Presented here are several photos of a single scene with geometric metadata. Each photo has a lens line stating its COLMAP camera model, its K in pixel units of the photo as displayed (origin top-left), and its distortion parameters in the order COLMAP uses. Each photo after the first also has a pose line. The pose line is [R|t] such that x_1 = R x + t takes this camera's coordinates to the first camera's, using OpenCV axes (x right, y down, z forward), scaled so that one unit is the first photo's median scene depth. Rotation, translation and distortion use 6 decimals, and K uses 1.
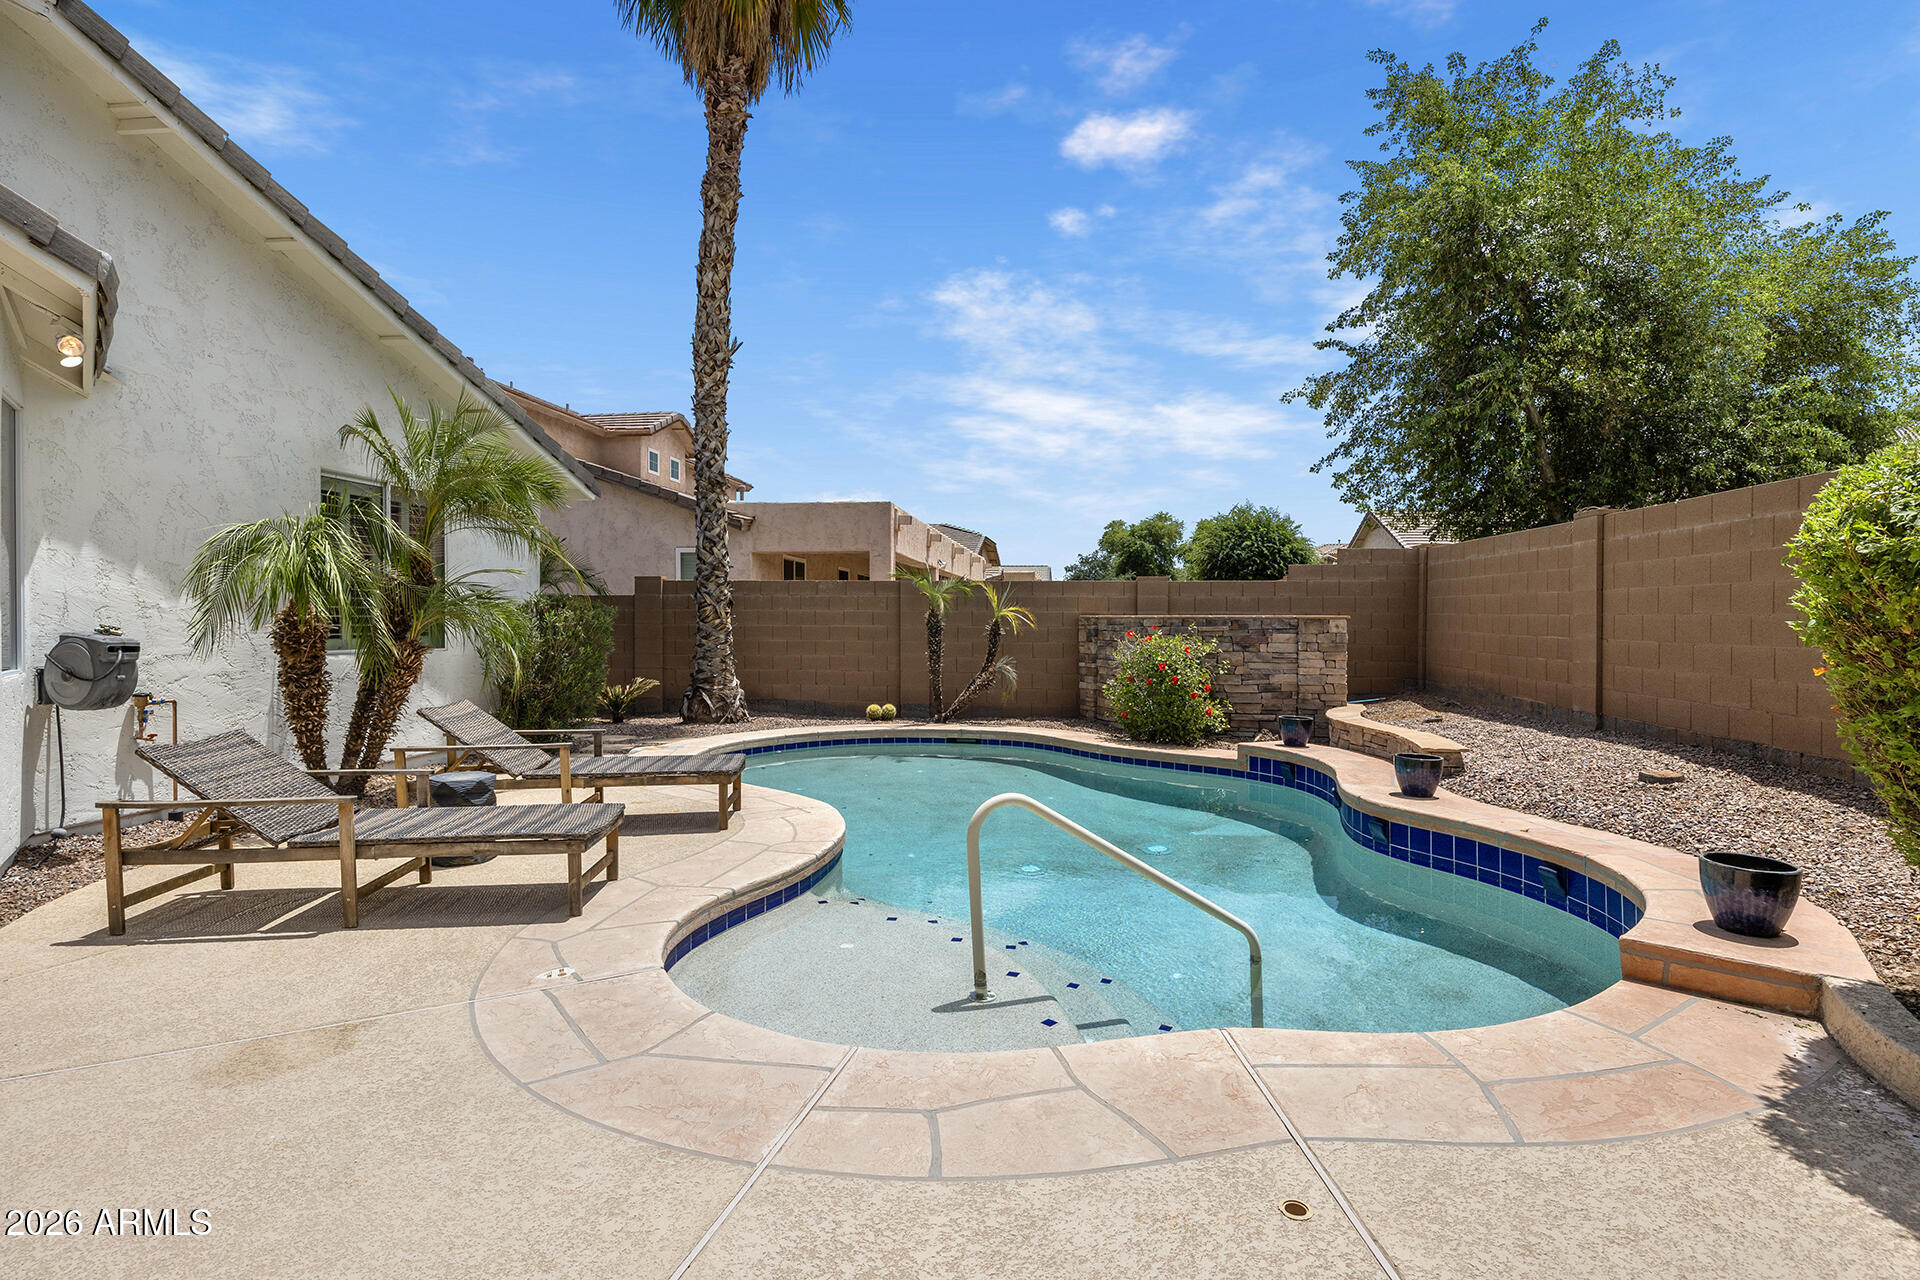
lens RADIAL K [[983.6, 0, 960.0], [0, 983.6, 640.0], [0, 0, 1]] dist [-0.000967, -0.000249]
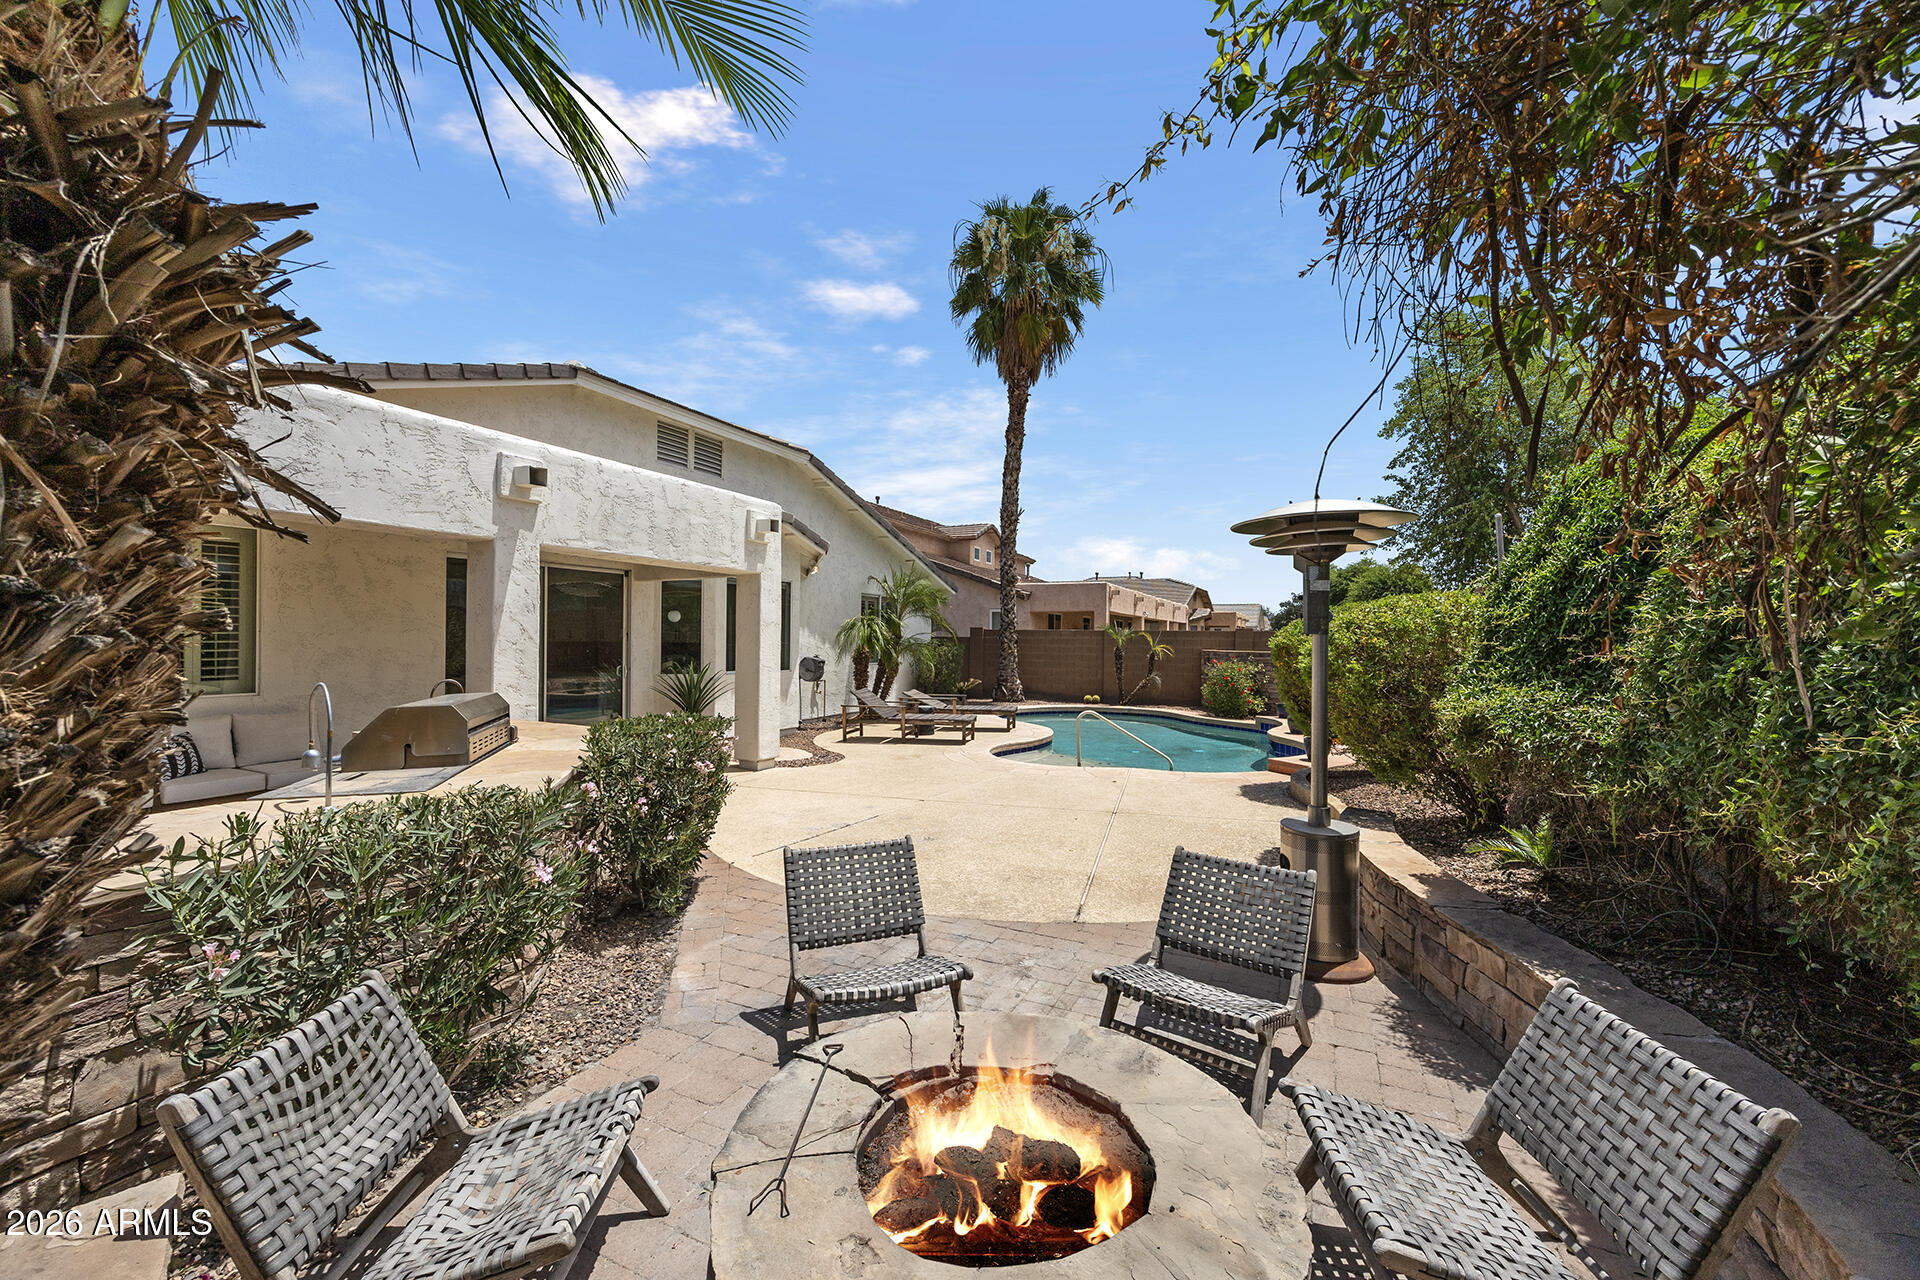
lens RADIAL K [[730.3, 0, 974.6], [0, 730.3, 638.4], [0, 0, 1]] dist [-0.009518, 0.000079]
pose [[0.956251, 0.007556, -0.292448, 0.114377], [-0.015144, 0.999605, -0.023693, -0.008230], [0.292154, 0.027085, 0.955988, -0.425778]]
